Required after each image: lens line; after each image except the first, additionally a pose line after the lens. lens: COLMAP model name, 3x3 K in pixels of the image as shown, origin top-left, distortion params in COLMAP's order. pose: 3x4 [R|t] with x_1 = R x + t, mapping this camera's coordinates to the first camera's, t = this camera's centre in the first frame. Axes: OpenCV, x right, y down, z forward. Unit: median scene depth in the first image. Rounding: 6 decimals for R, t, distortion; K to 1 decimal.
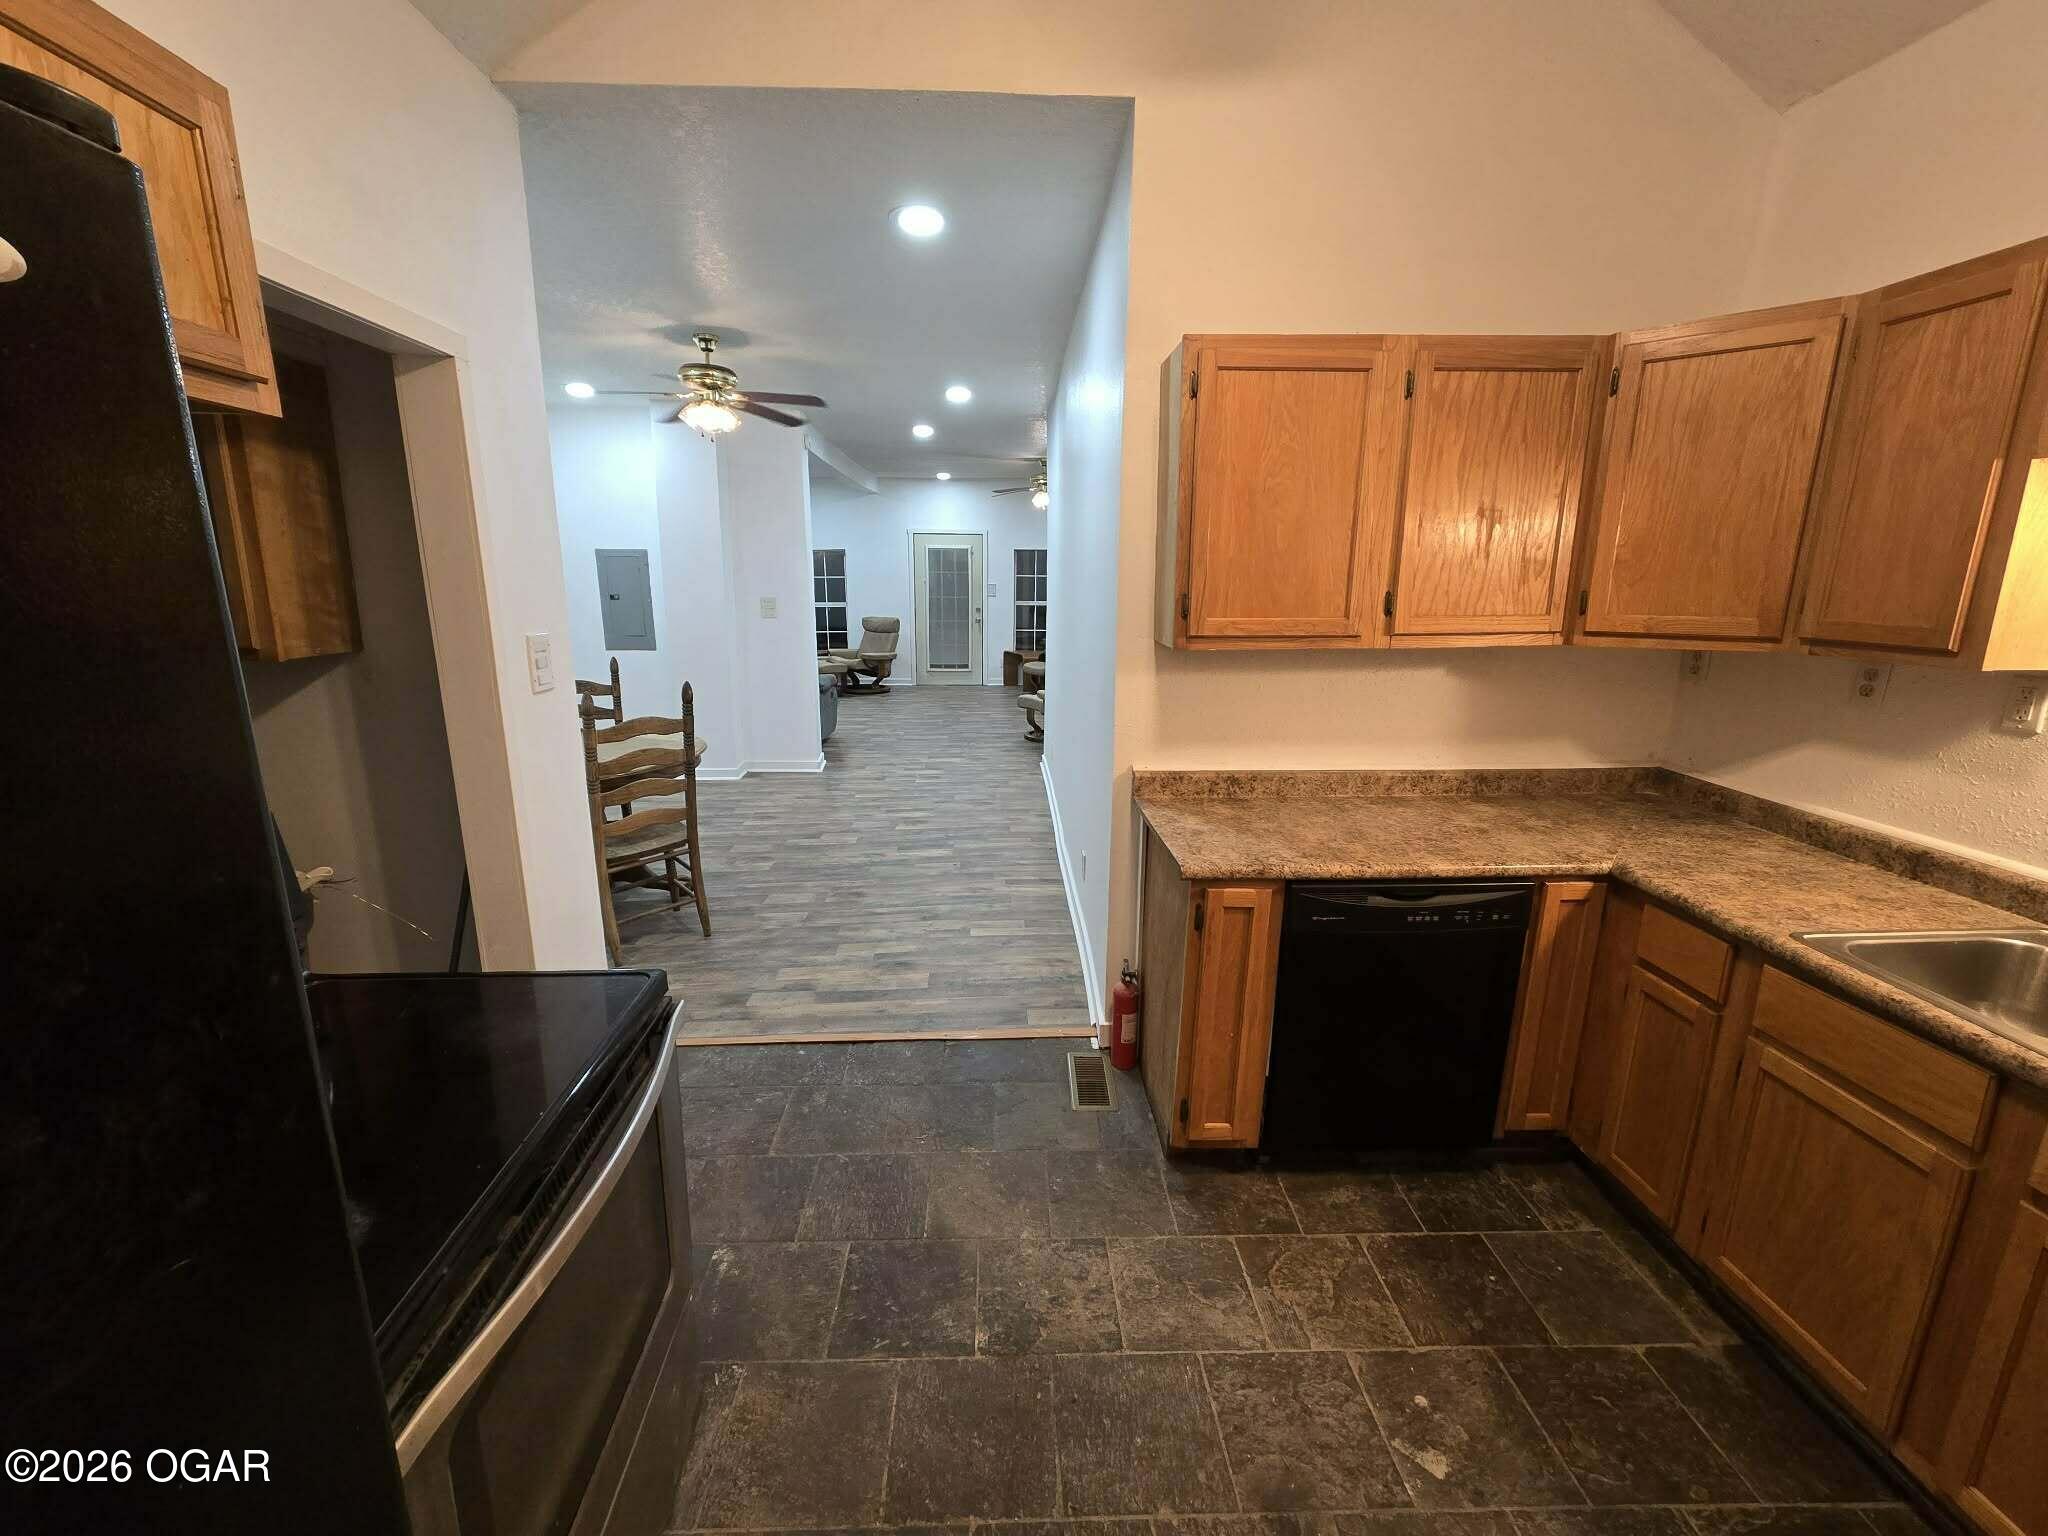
lens RADIAL K [[836.9, 0, 1023.1], [0, 836.9, 764.2], [0, 0, 1]] dist [0.002442, -0.000123]
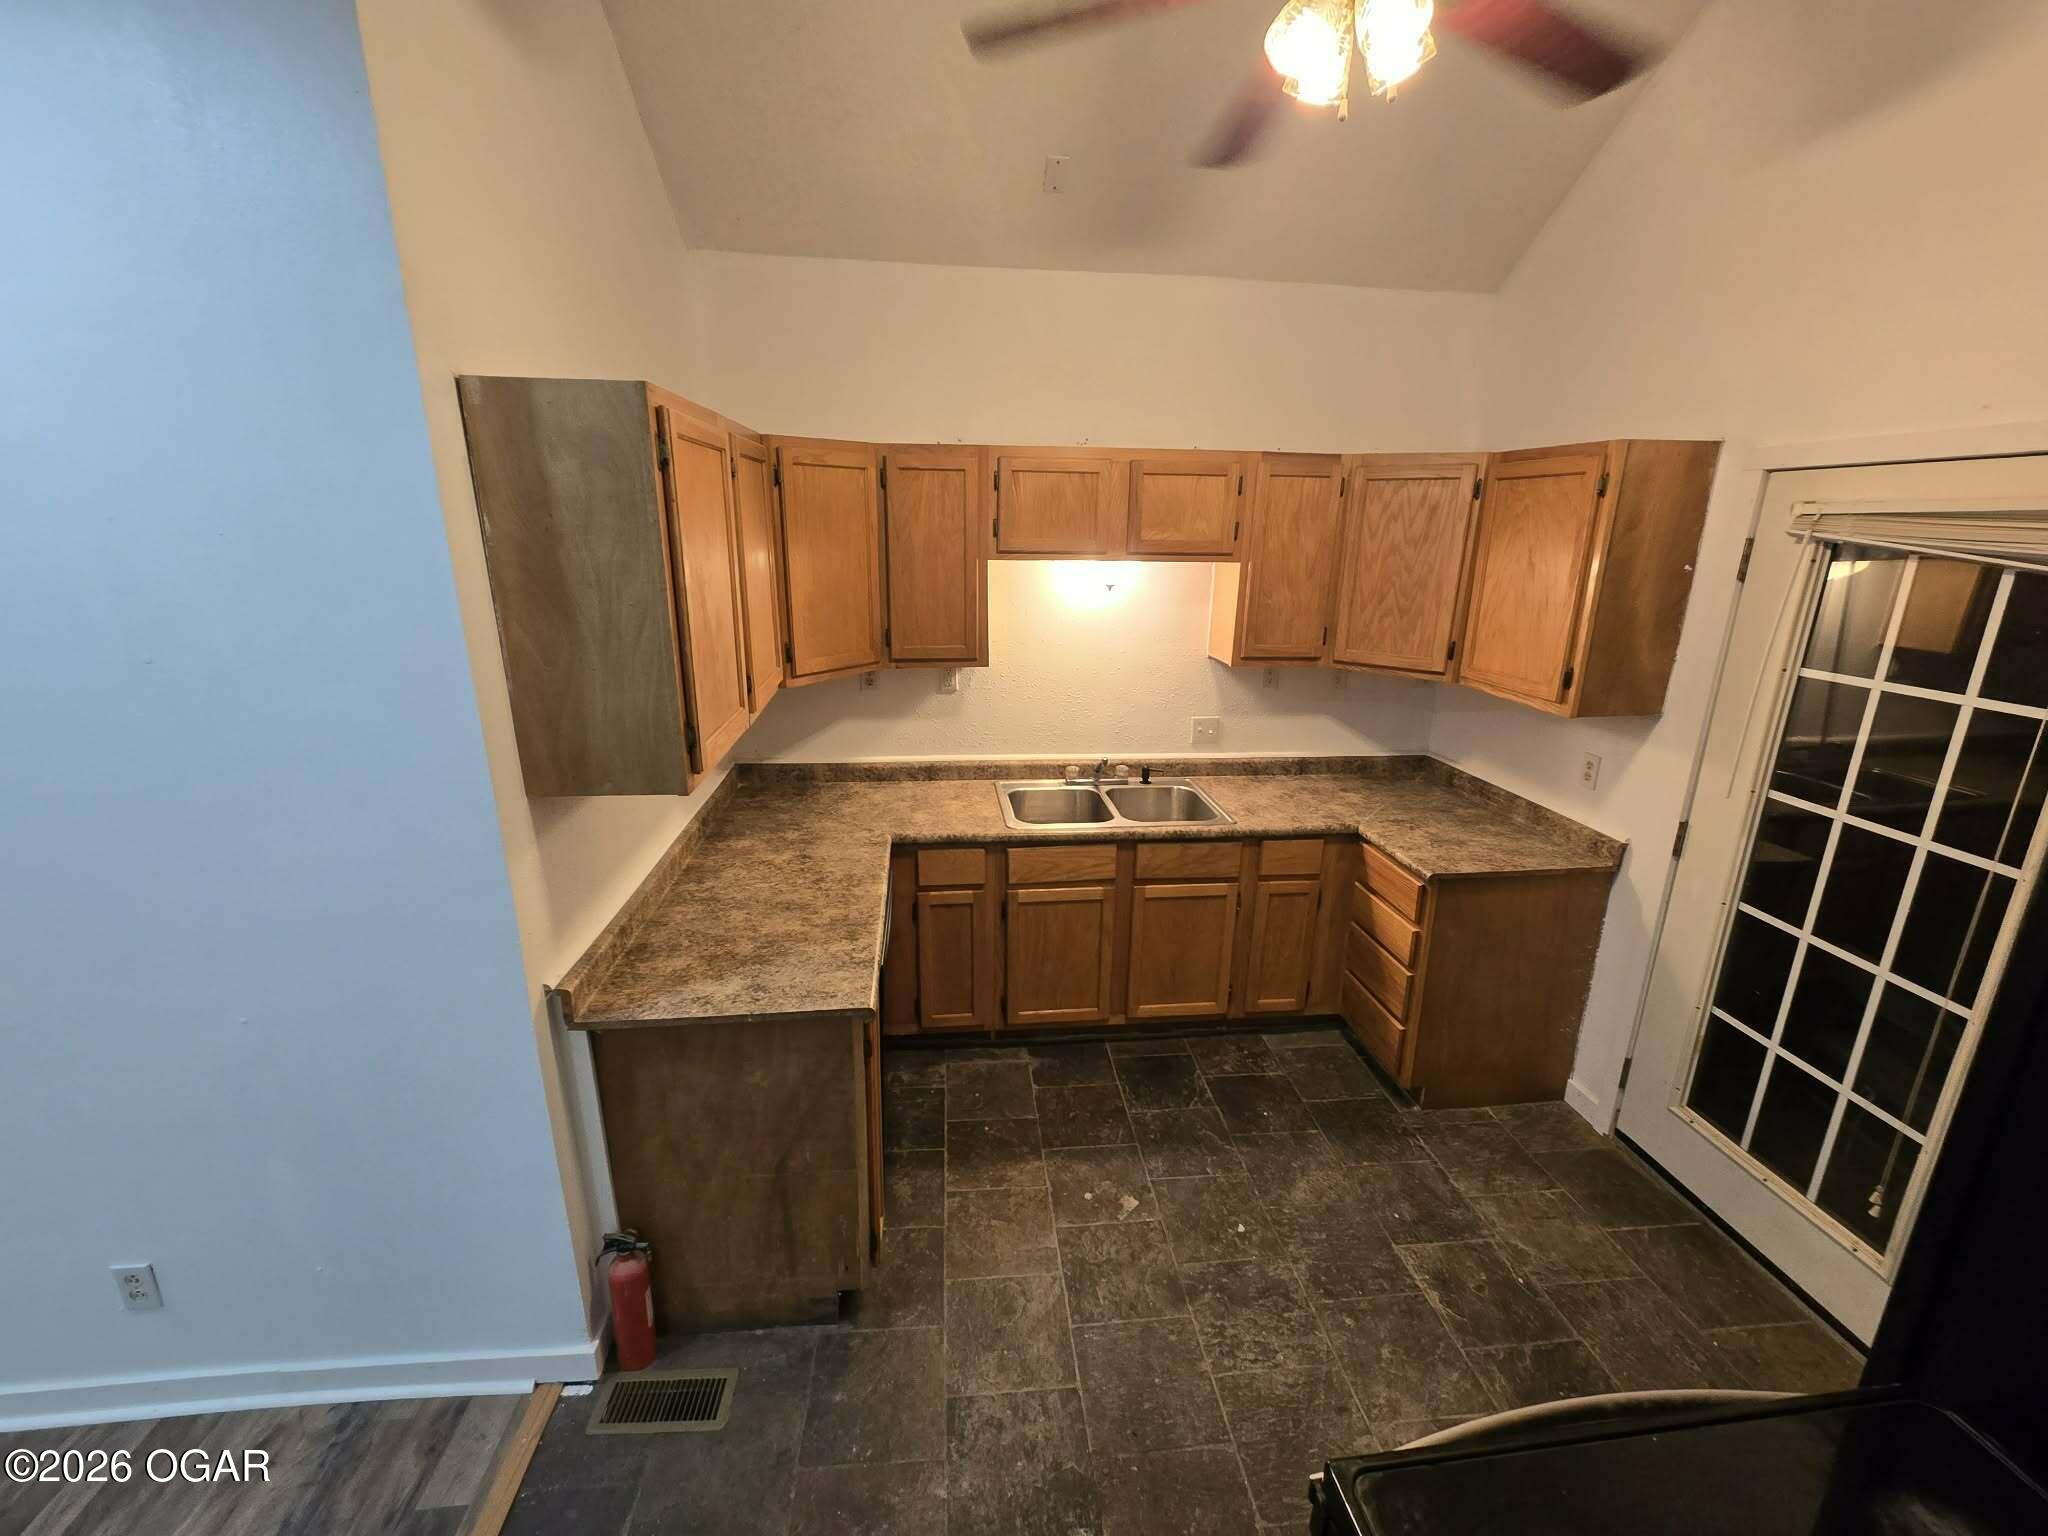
lens RADIAL K [[836.9, 0, 1023.1], [0, 836.9, 764.2], [0, 0, 1]] dist [0.002442, -0.000123]
pose [[-0.057077, -0.278417, 0.958763, -0.482242], [0.213584, 0.934690, 0.284141, -0.271280], [-0.975256, 0.220994, 0.006116, 0.602148]]
